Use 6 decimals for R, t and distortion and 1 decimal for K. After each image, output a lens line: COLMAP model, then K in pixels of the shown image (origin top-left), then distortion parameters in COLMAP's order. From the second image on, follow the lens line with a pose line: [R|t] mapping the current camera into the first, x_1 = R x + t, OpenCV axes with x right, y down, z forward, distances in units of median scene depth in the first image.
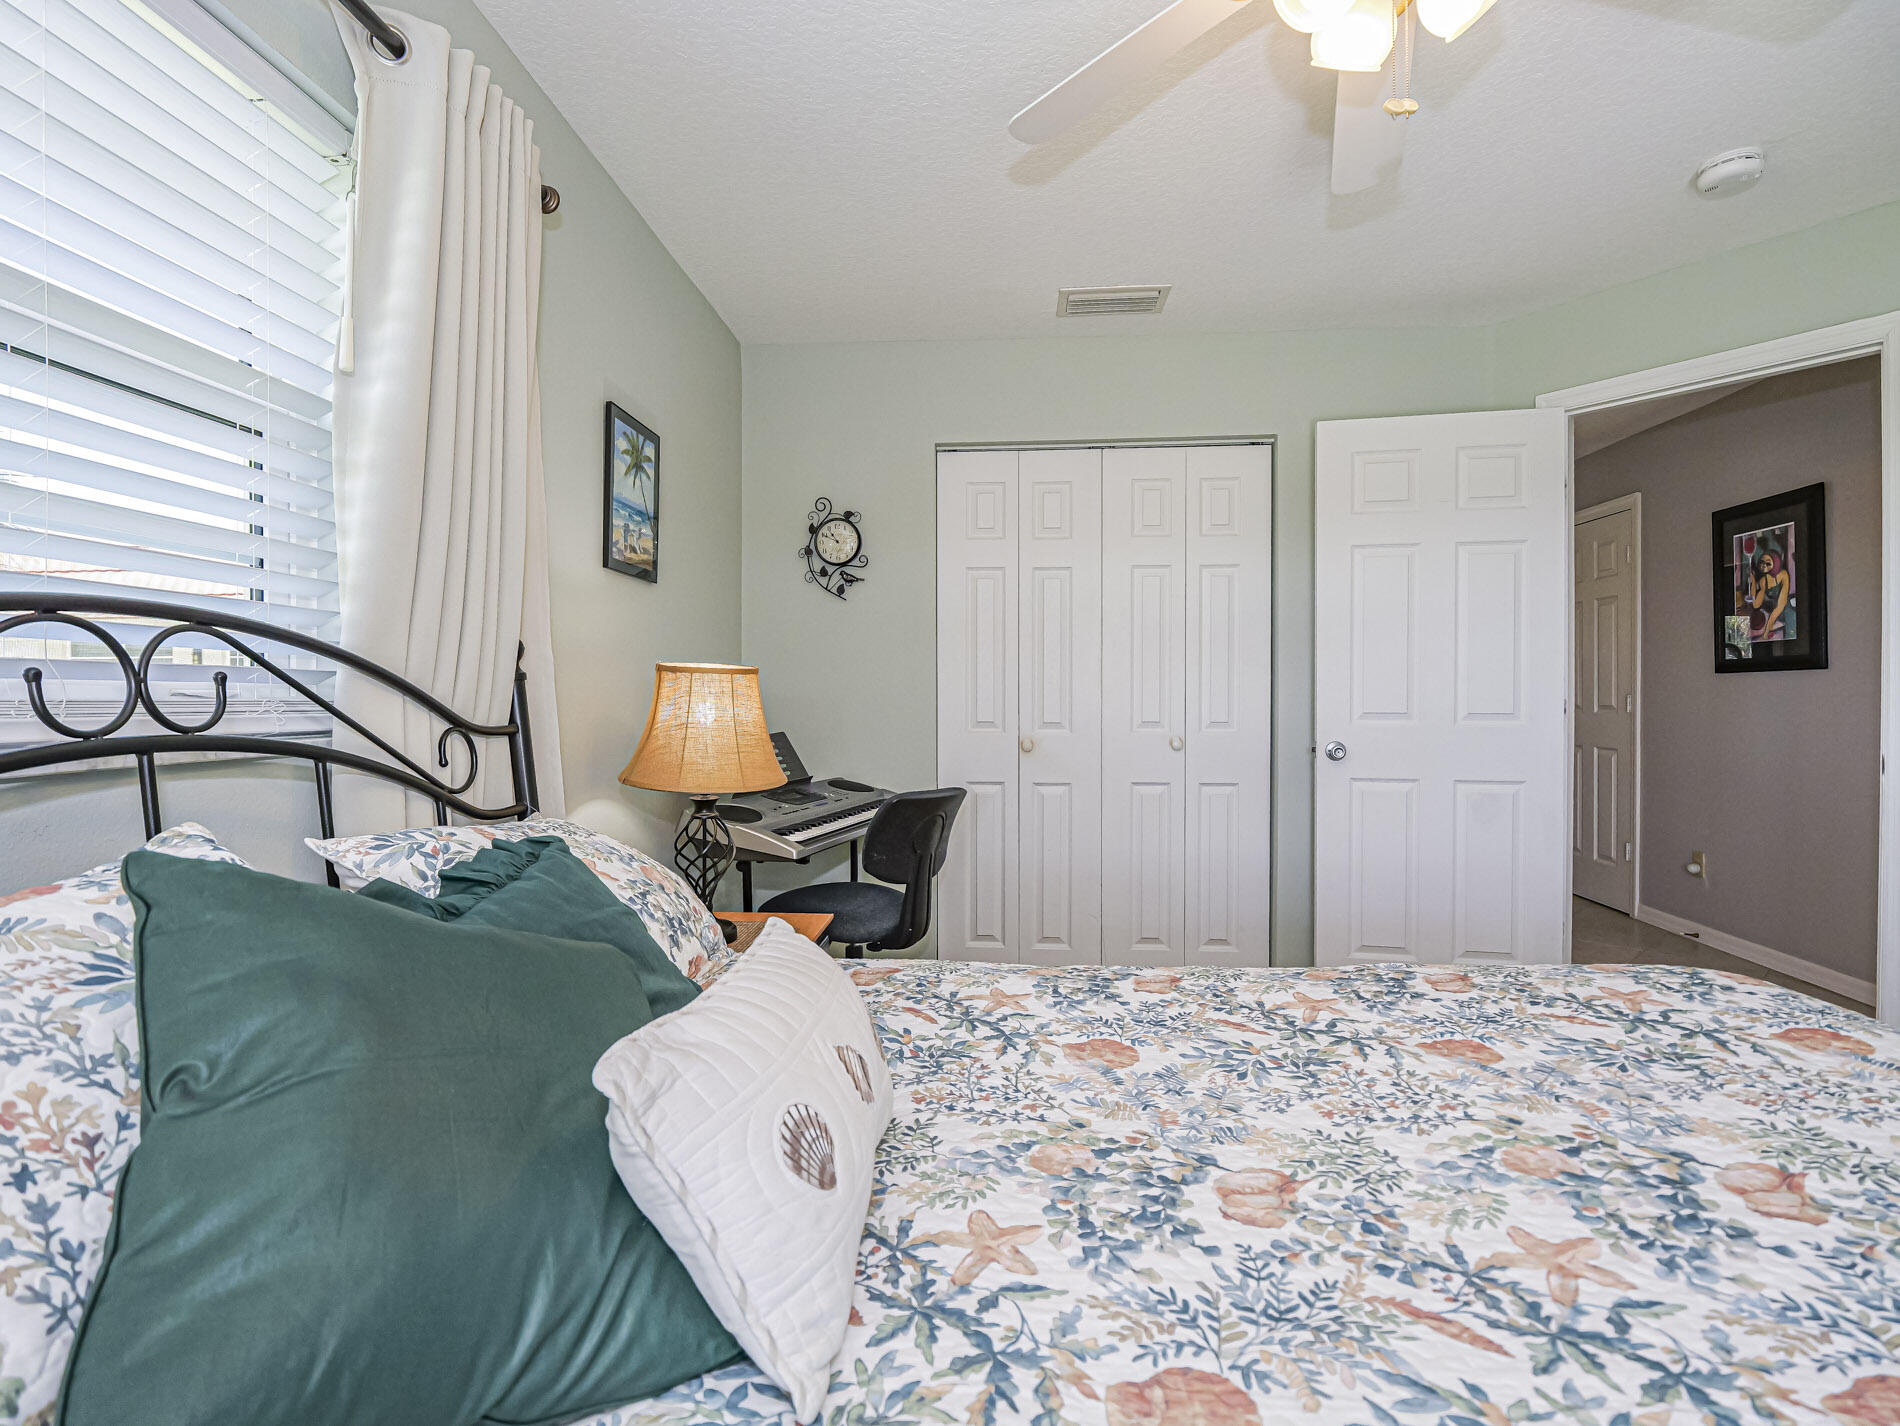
lens RADIAL K [[914.9, 0, 917.7], [0, 914.9, 711.3], [0, 0, 1]] dist [0.023370, 0.000388]
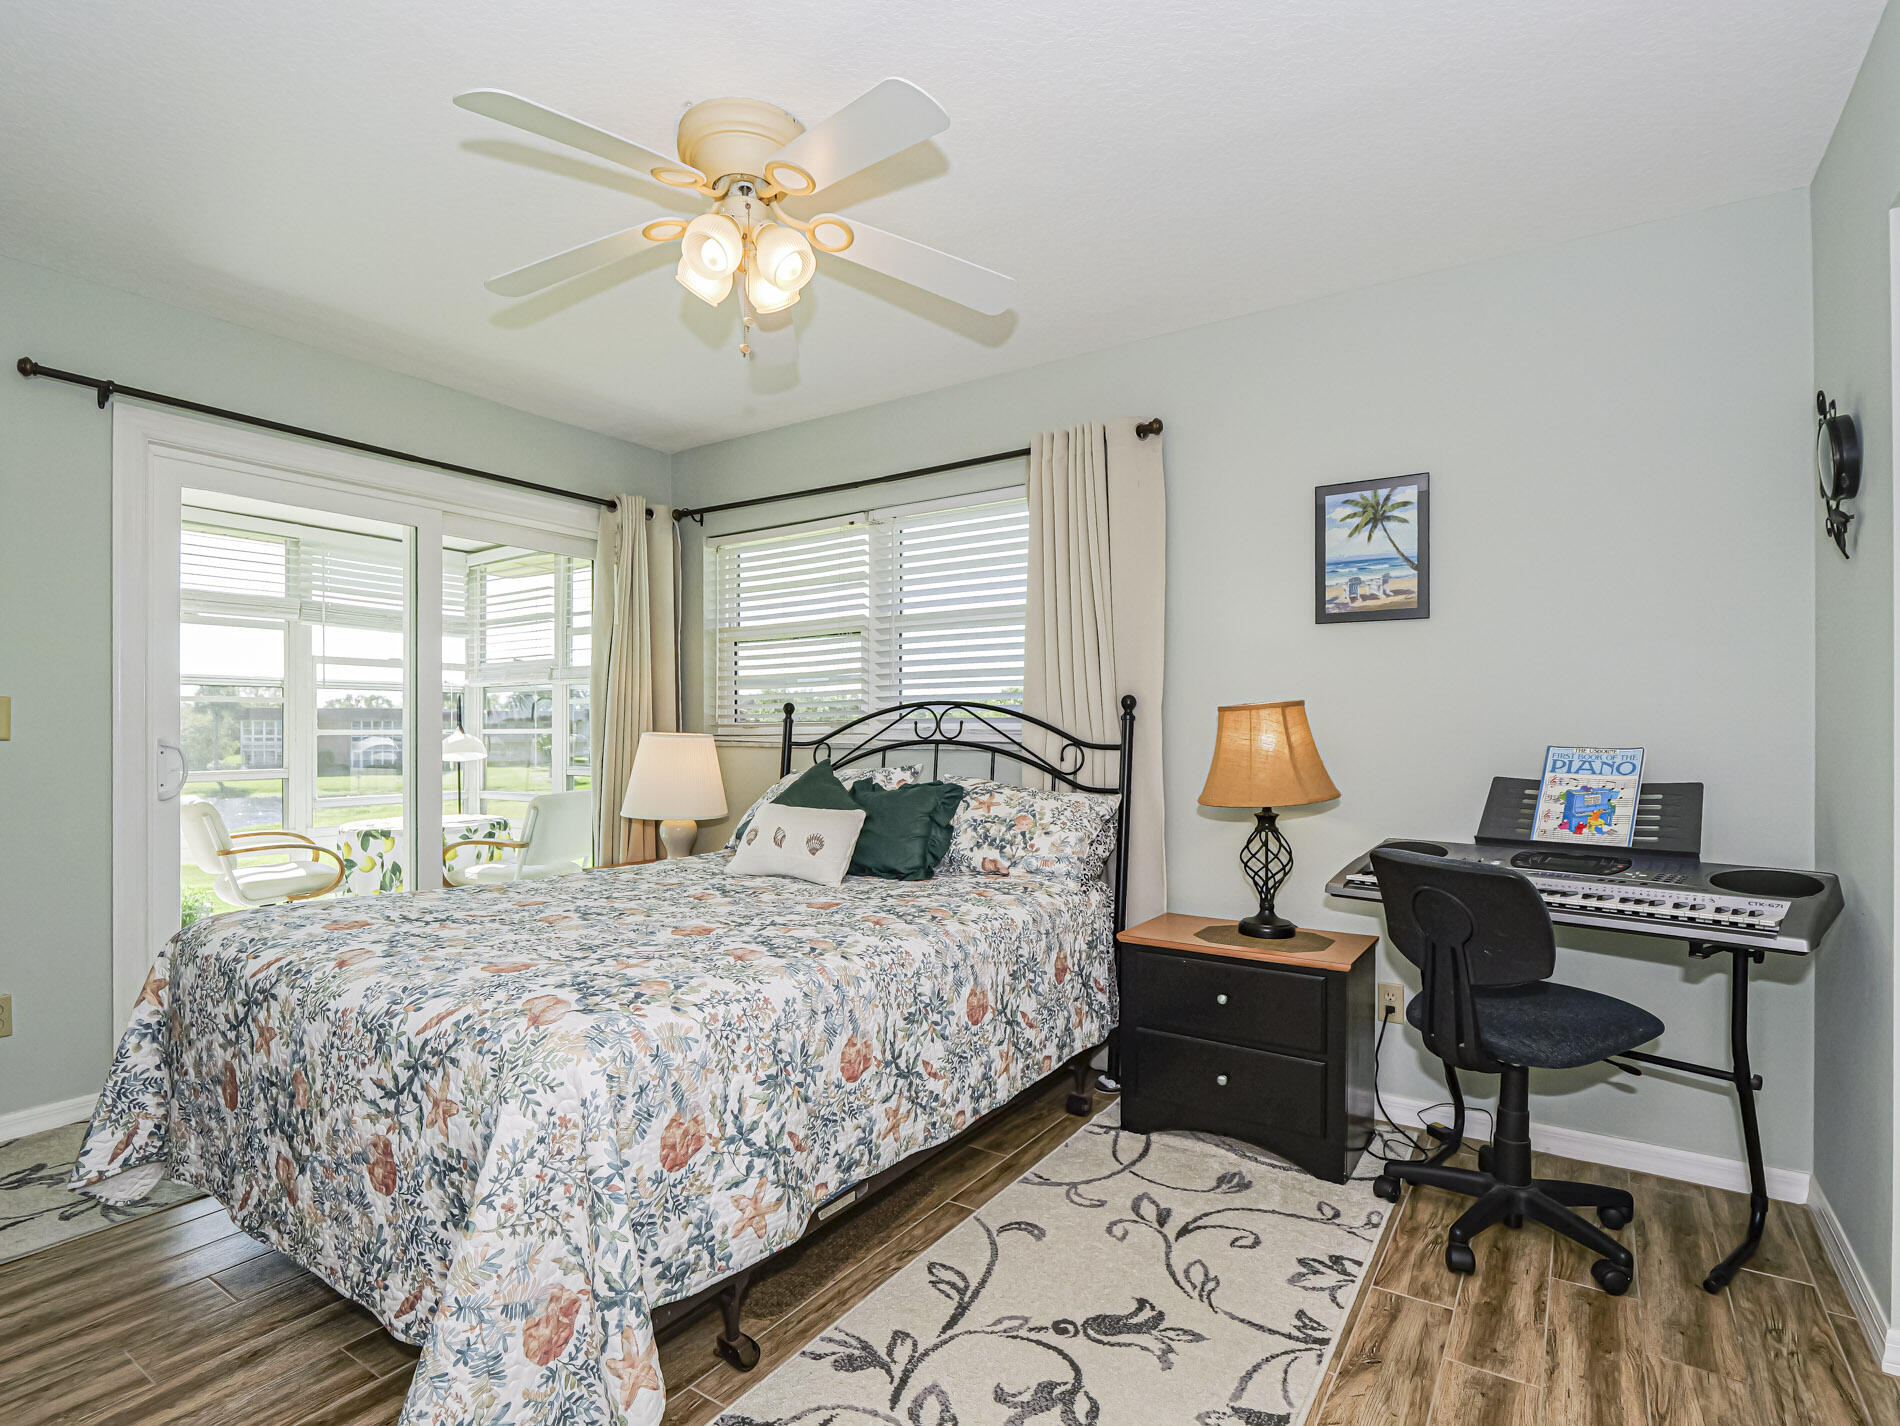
lens RADIAL K [[976.6, 0, 950.0], [0, 976.6, 713.0], [0, 0, 1]] dist [-0.002760, -0.000017]
pose [[-0.472692, -0.024370, -0.880891, 2.190387], [-0.023731, 0.999607, -0.014920, -0.017331], [0.880908, 0.013852, -0.473085, 2.542678]]
